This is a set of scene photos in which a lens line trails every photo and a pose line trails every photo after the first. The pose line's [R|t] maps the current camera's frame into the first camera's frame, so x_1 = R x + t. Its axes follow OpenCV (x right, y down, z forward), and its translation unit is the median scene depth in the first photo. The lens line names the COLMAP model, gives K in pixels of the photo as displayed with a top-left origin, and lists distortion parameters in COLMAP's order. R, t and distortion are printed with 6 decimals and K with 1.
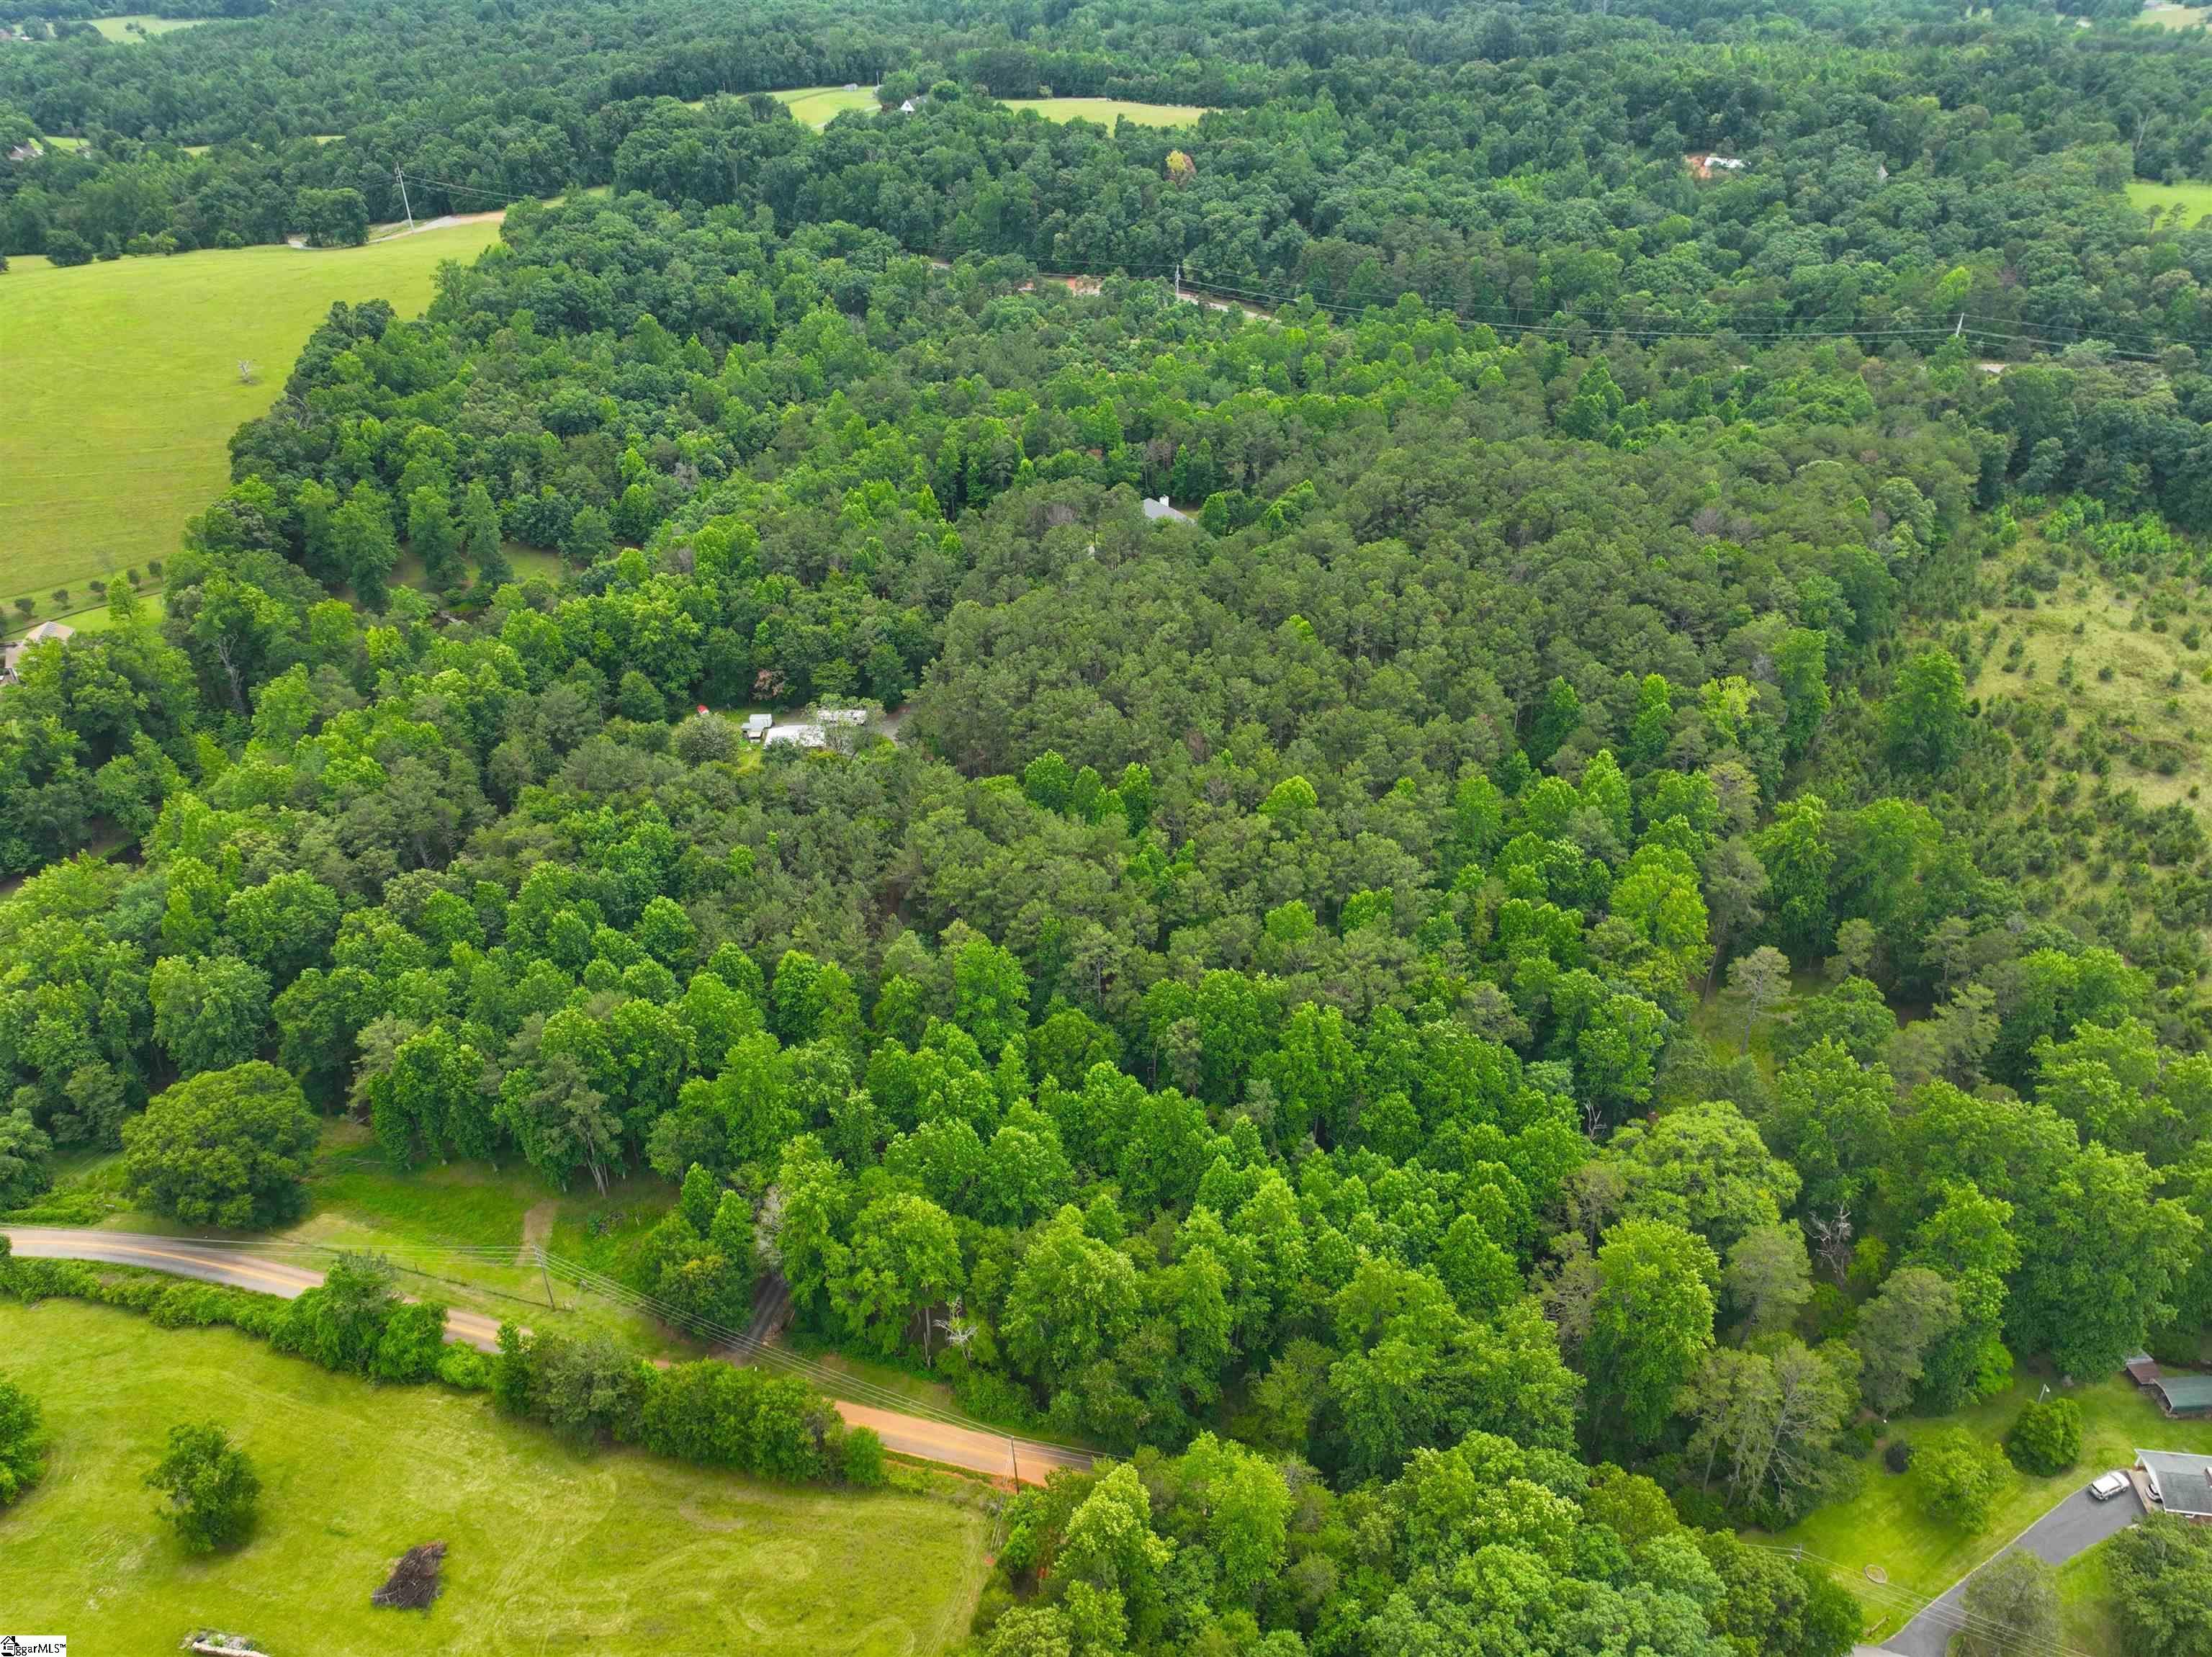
lens RADIAL K [[1545.2, 0, 1105.0], [0, 1545.2, 829.1], [0, 0, 1]] dist [0.009883, 0.001249]
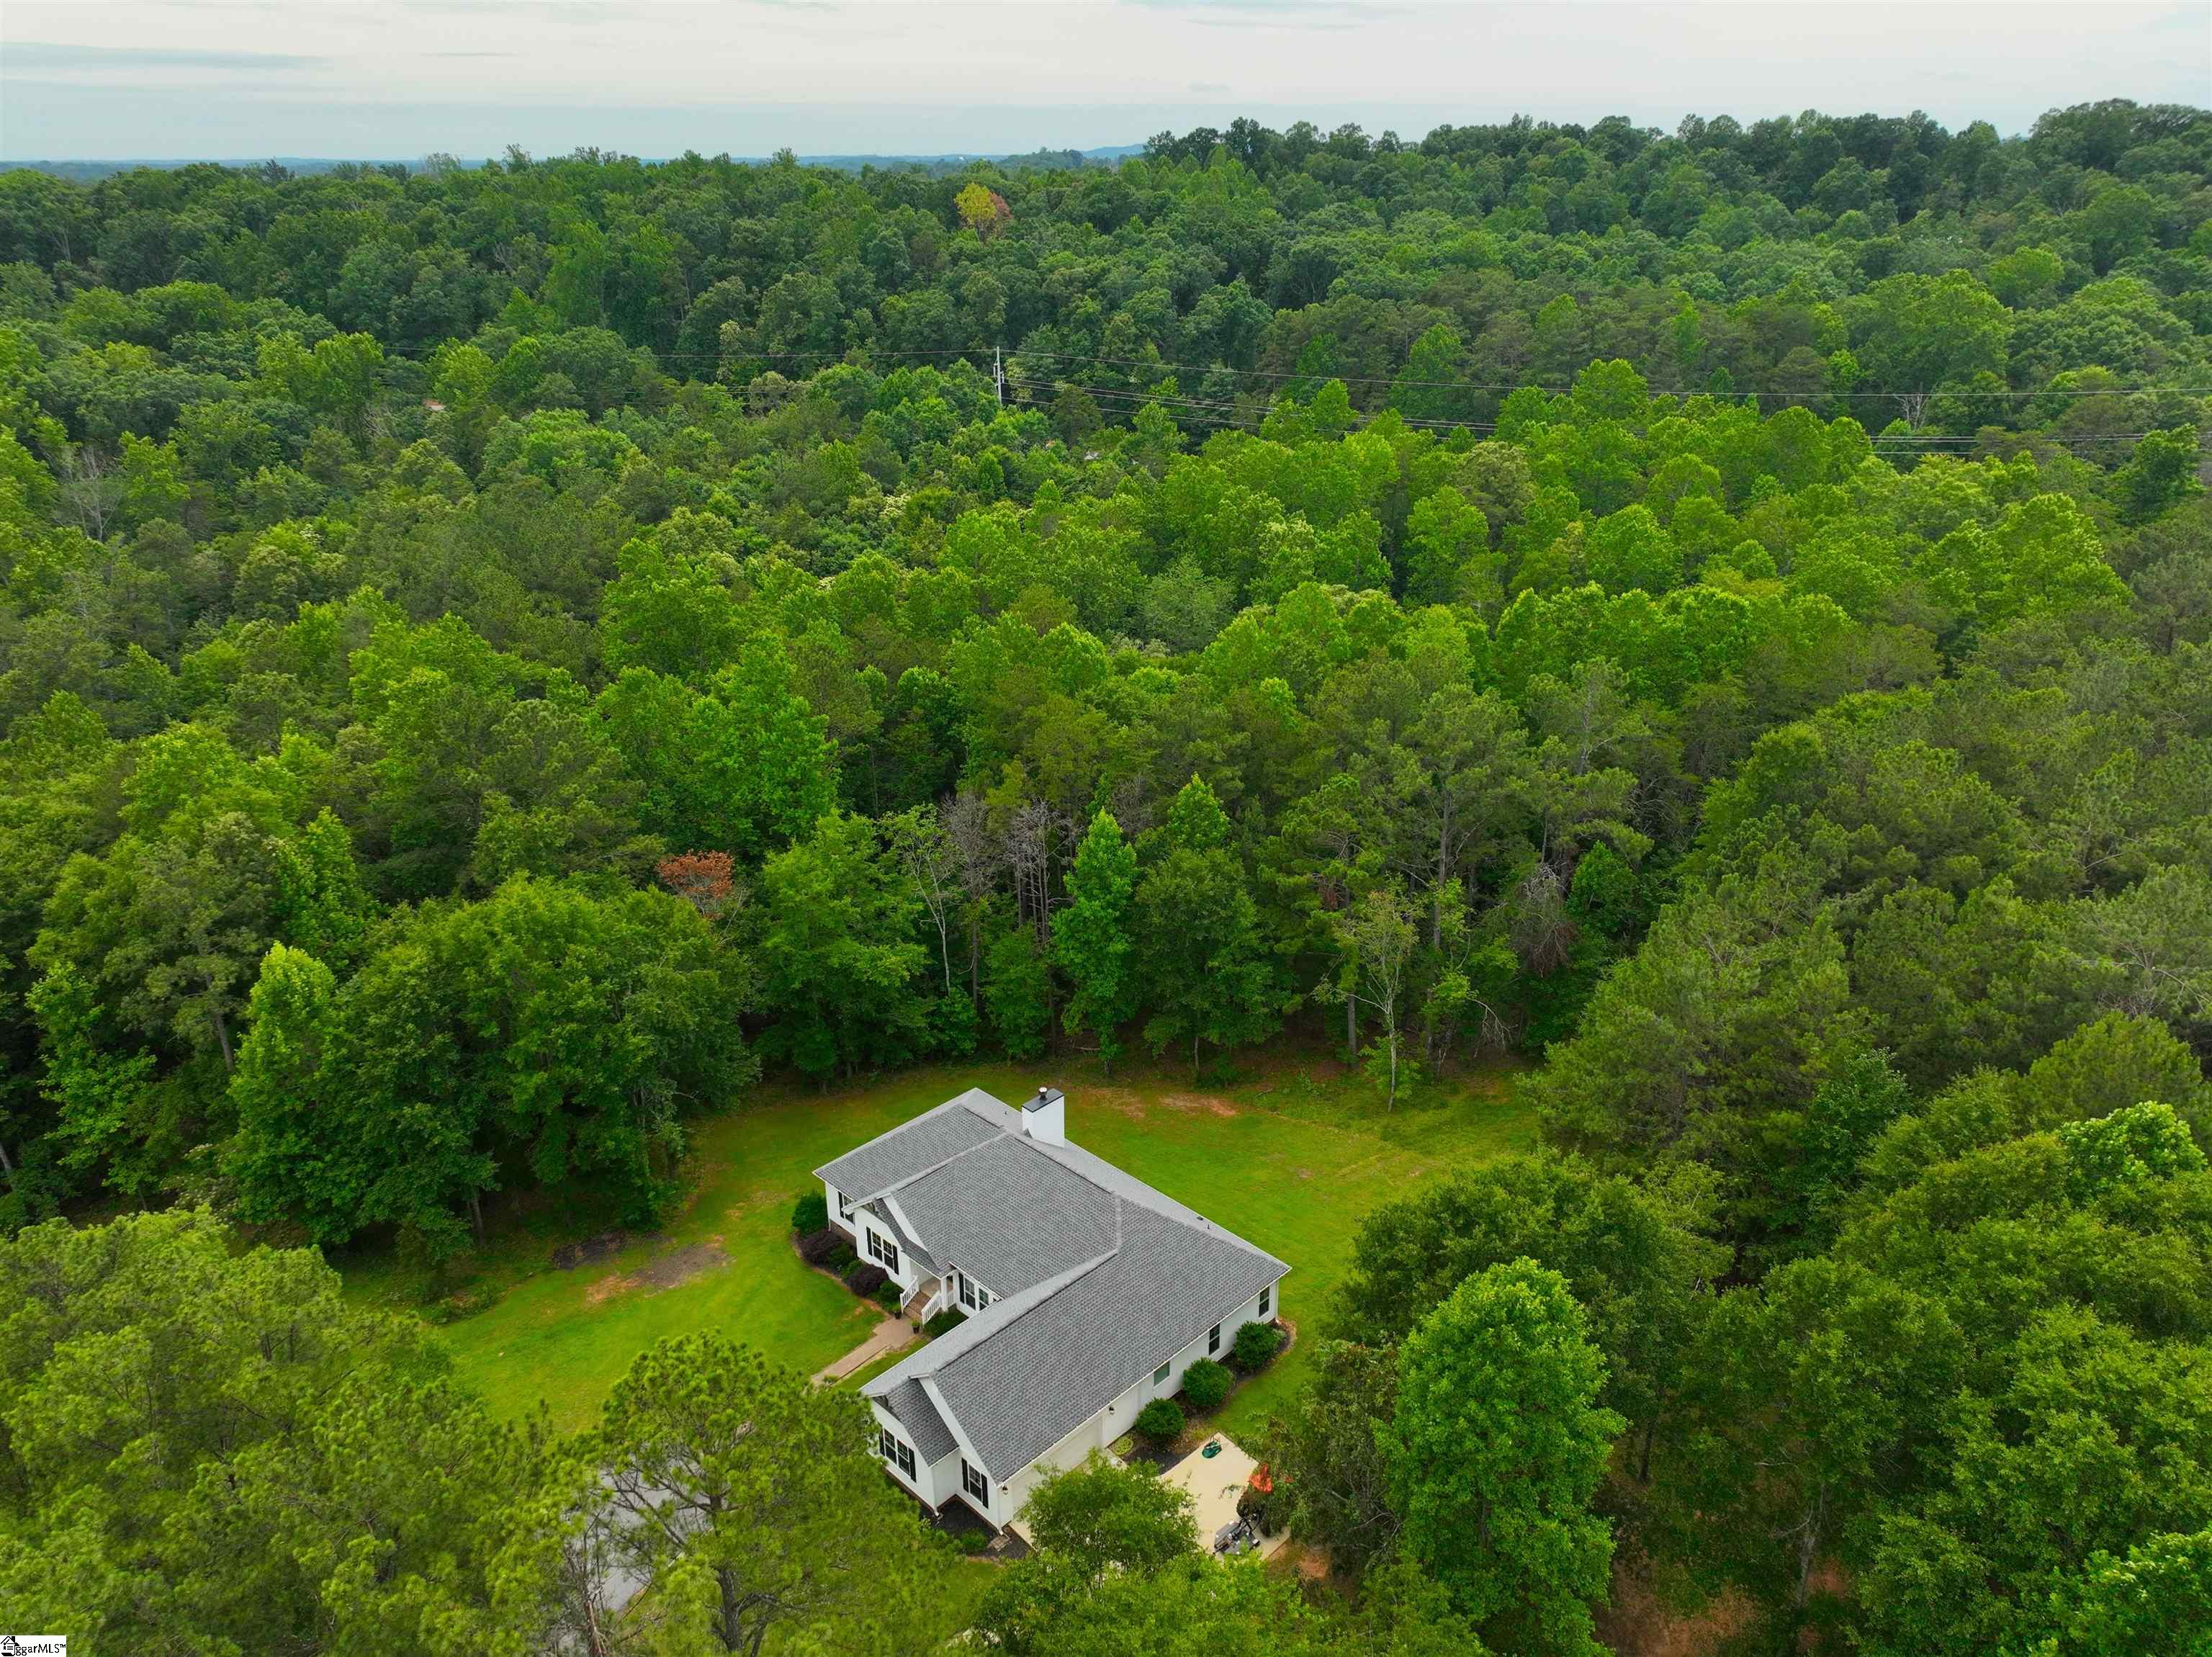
lens RADIAL K [[1643.1, 0, 1106.4], [0, 1643.1, 827.6], [0, 0, 1]] dist [-0.006313, 0.028224]
pose [[0.991912, -0.052822, 0.115412, 0.018706], [0.072861, 0.981513, -0.176982, -0.161526], [-0.103930, 0.183960, 0.977424, 0.606856]]
